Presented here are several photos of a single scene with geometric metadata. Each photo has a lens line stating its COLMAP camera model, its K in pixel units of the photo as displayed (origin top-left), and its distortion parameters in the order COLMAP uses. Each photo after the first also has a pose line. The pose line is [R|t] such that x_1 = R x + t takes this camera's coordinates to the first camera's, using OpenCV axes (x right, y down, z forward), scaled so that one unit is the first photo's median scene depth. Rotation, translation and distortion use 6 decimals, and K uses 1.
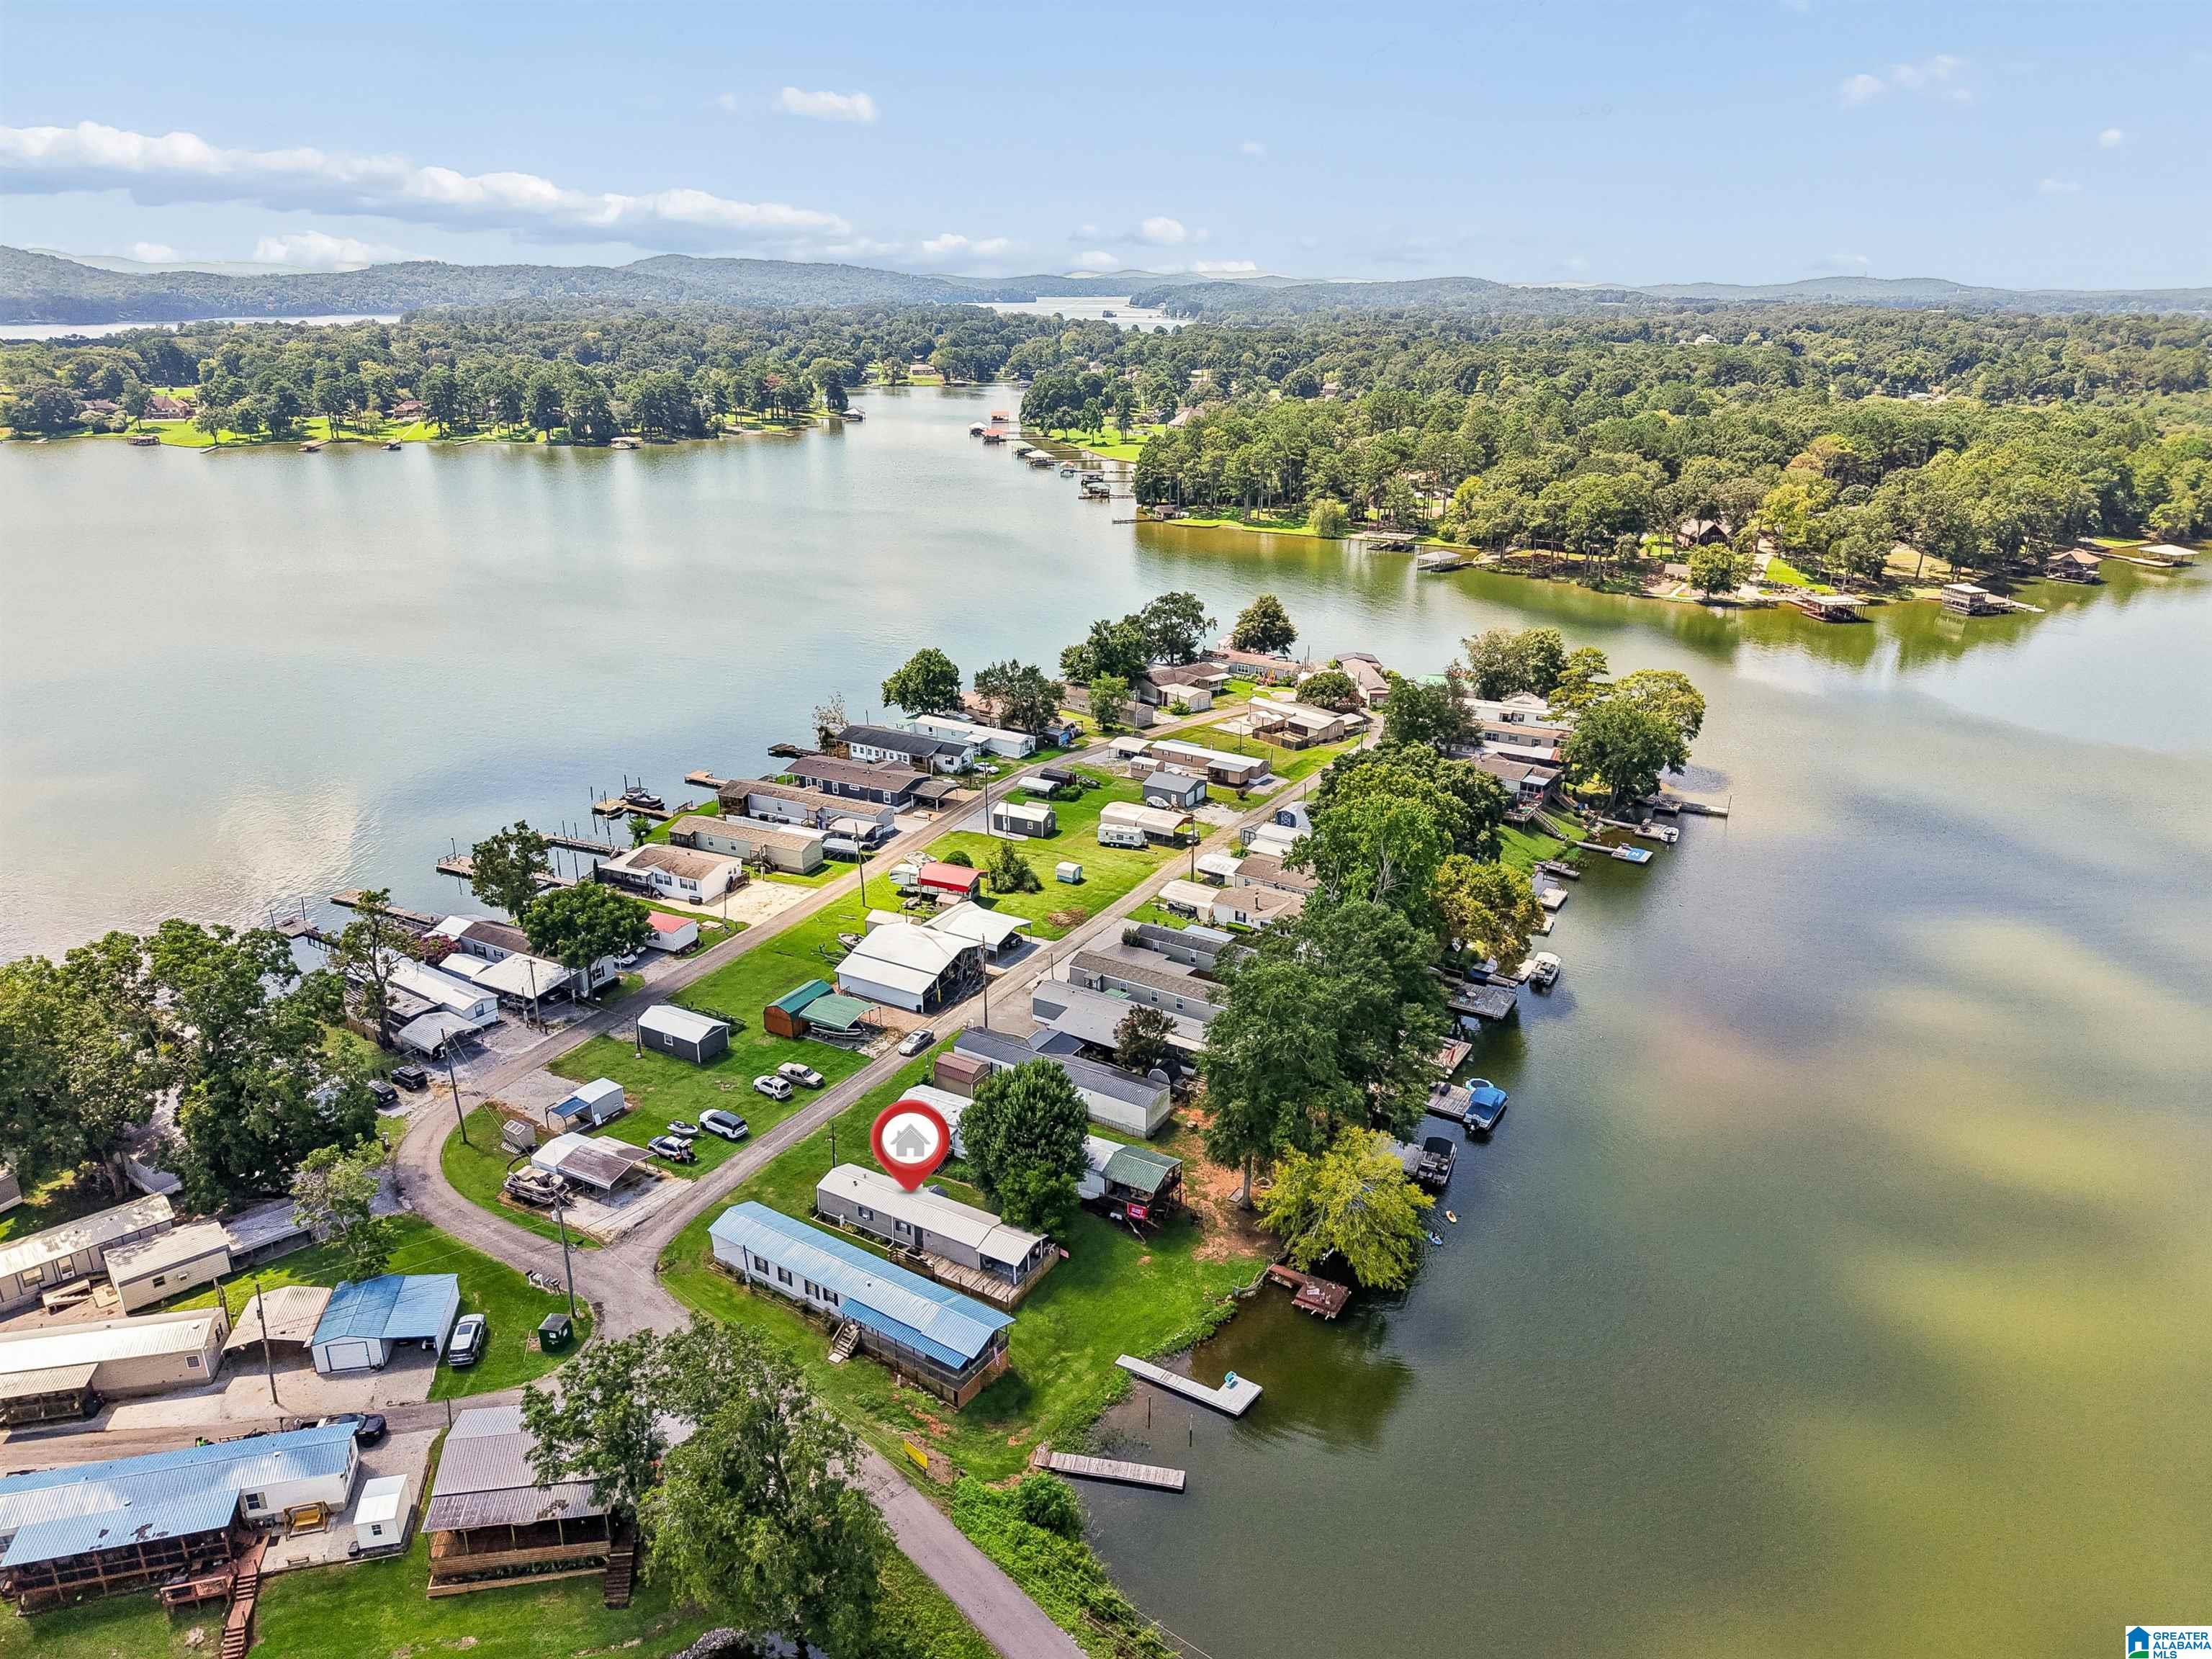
lens RADIAL K [[1509.2, 0, 1110.0], [0, 1509.2, 848.5], [0, 0, 1]] dist [0.024198, -0.024804]
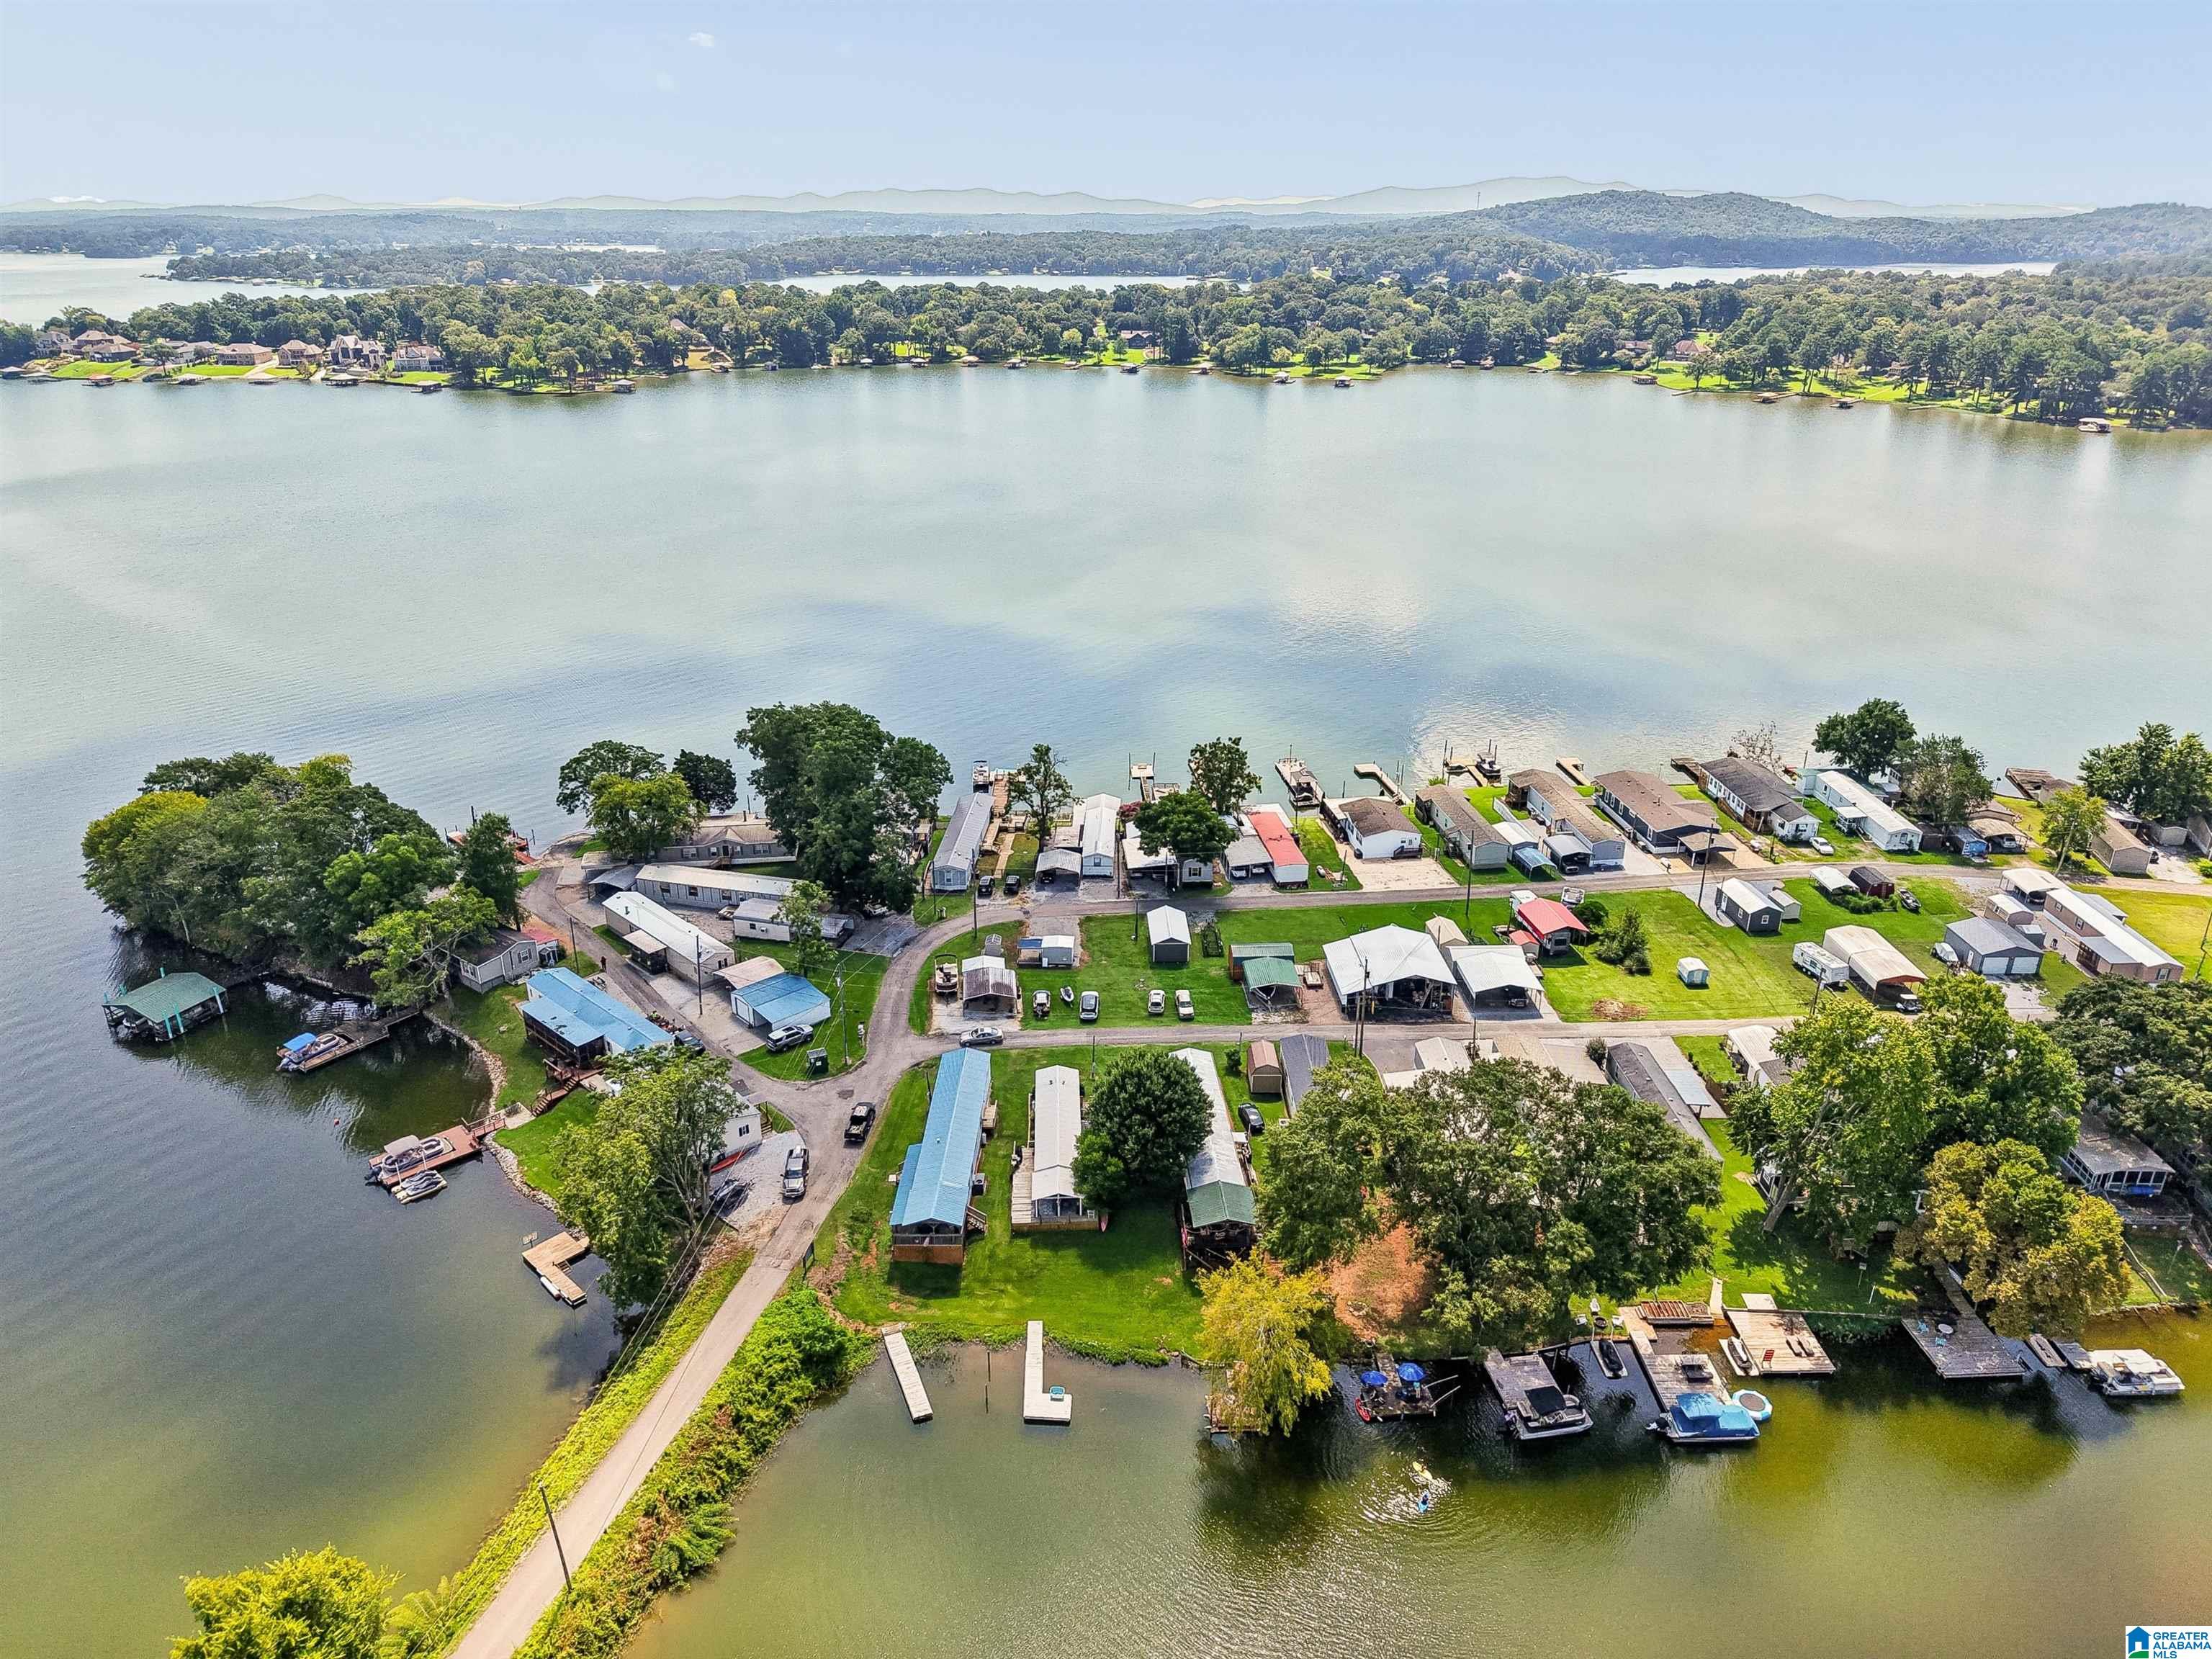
lens RADIAL K [[1536.2, 0, 1106.0], [0, 1536.2, 829.5], [0, 0, 1]] dist [0.053933, -0.050838]
pose [[0.527288, 0.311113, -0.790680, 0.509919], [-0.299002, 0.938976, 0.170066, -0.119005], [0.795340, 0.146741, 0.588134, 0.236011]]
